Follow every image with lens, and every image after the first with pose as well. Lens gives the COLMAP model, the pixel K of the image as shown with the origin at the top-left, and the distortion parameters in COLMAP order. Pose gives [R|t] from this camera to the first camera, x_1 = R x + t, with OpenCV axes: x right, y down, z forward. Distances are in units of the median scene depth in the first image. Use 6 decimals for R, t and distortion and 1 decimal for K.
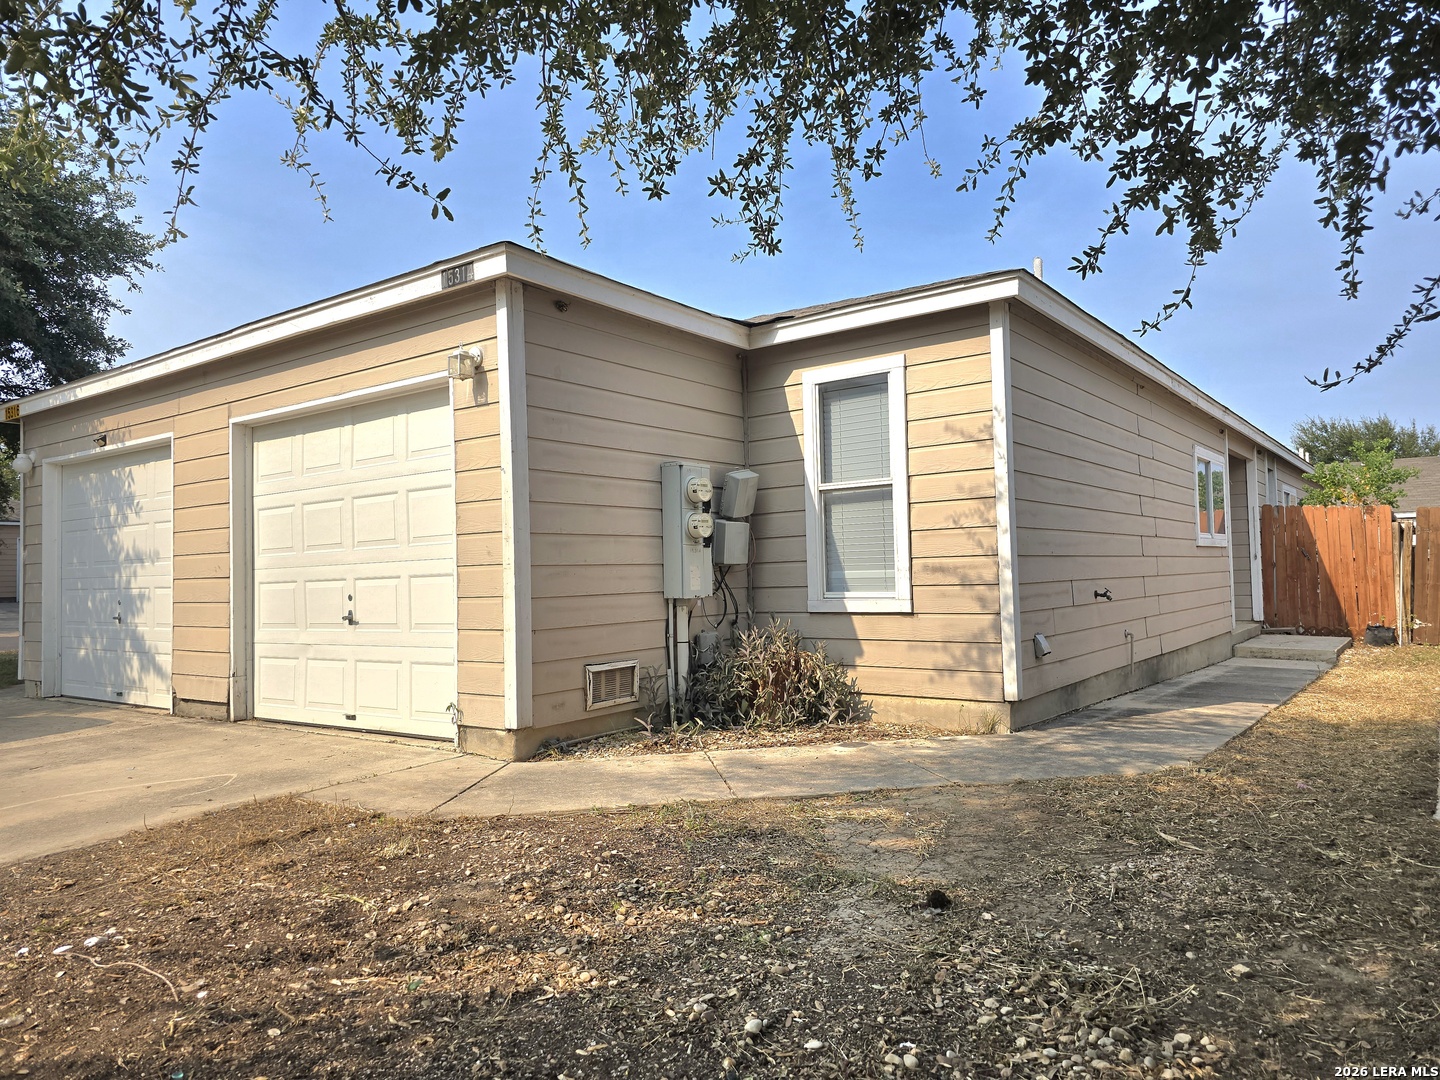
lens RADIAL K [[970.5, 0, 720.0], [0, 970.5, 540.0], [0, 0, 1]] dist [0.000493, -0.000010]
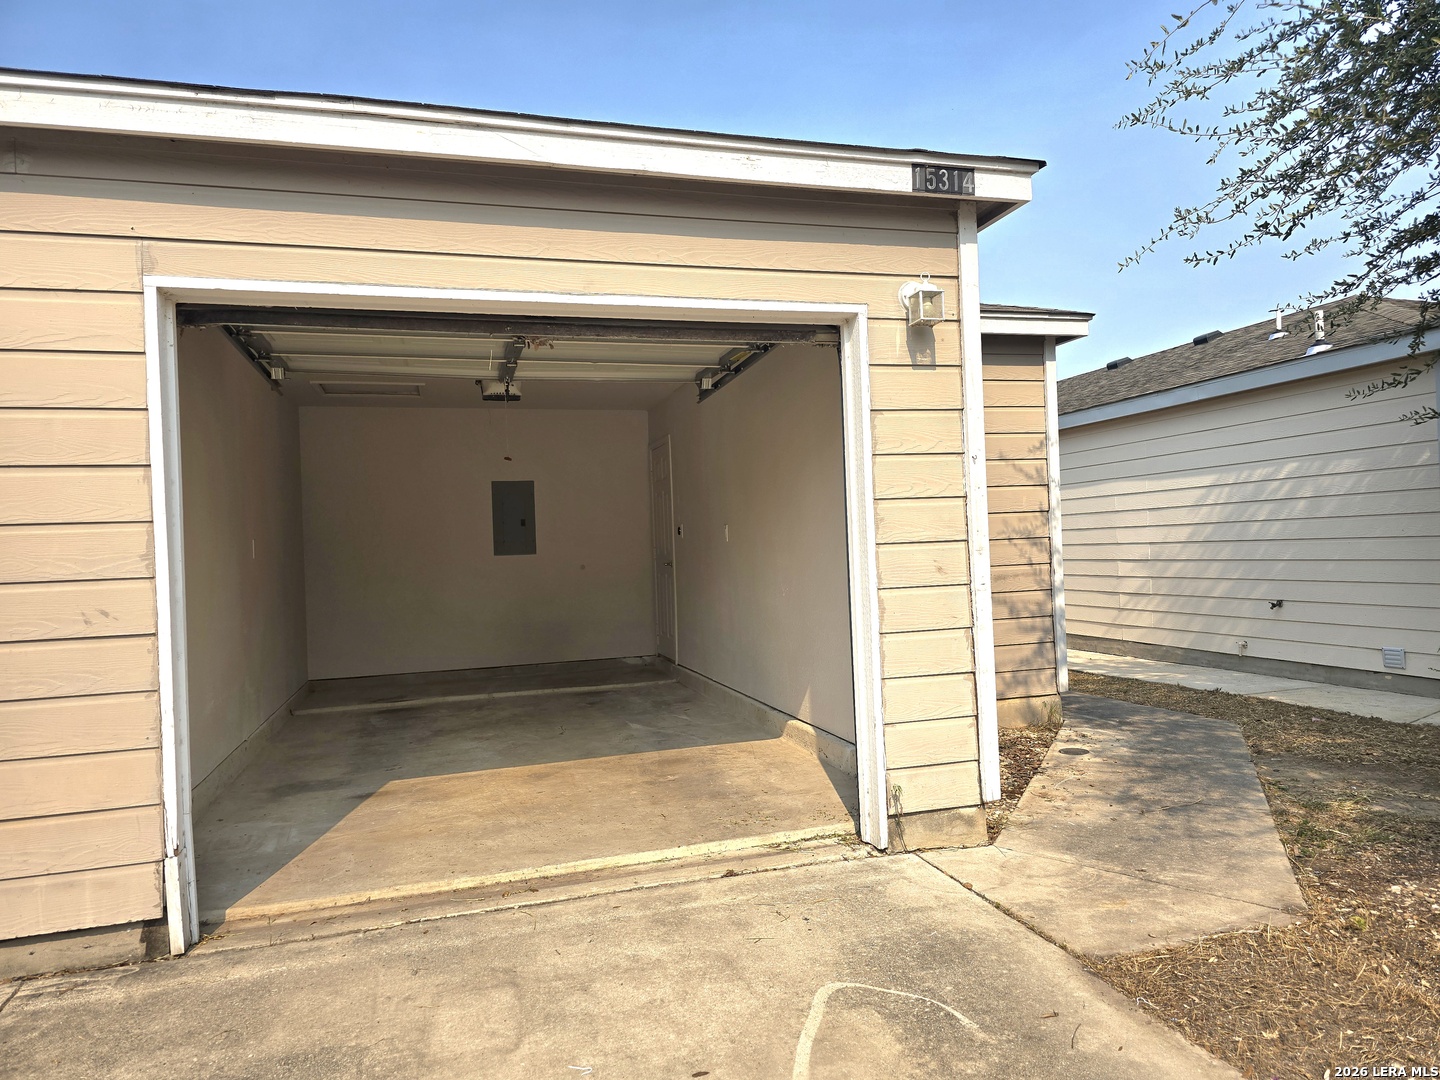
lens RADIAL K [[970.5, 0, 720.0], [0, 970.5, 540.0], [0, 0, 1]] dist [0.000493, -0.000010]
pose [[0.606074, 0.005309, 0.795391, -0.900701], [-0.006726, 0.999976, -0.001550, -0.008893], [-0.795380, -0.004410, 0.606095, 0.681749]]
